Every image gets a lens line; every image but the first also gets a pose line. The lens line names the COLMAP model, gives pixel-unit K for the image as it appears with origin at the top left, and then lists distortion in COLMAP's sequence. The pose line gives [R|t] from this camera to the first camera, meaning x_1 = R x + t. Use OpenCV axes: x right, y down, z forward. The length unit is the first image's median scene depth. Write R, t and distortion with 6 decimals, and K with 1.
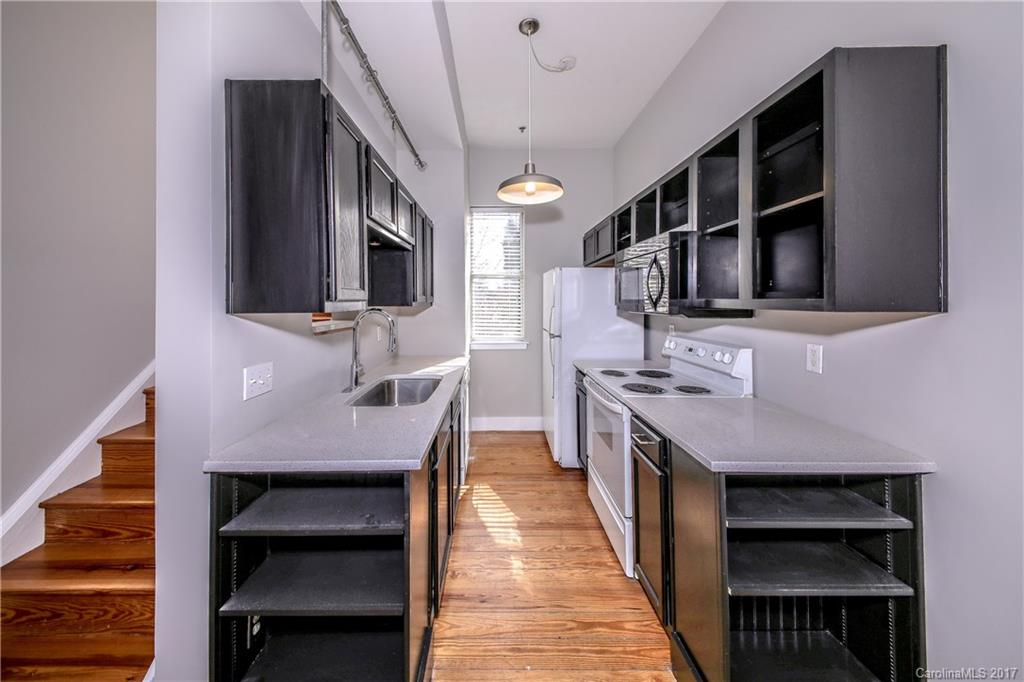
lens RADIAL K [[379.7, 0, 500.6], [0, 379.7, 299.3], [0, 0, 1]] dist [-0.001792, -0.000331]
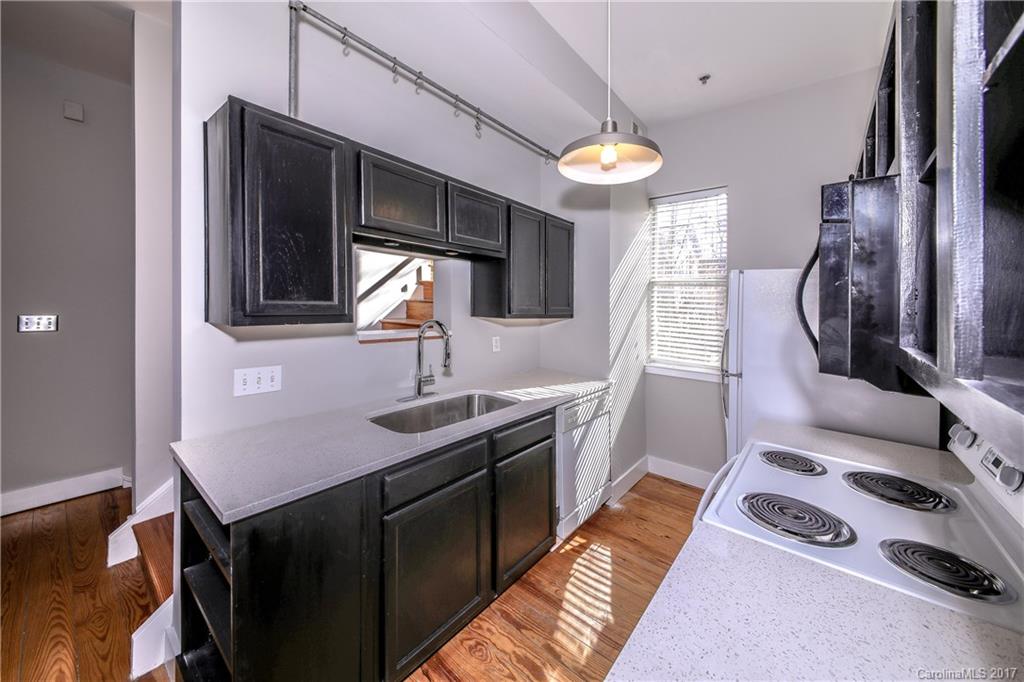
lens RADIAL K [[366.4, 0, 499.0], [0, 366.4, 302.0], [0, 0, 1]] dist [0.000460, -0.000005]
pose [[0.760470, 0.025989, -0.648853, 0.371823], [-0.029639, 0.999547, 0.005298, -0.029662], [0.648697, 0.015202, 0.760895, 0.370799]]
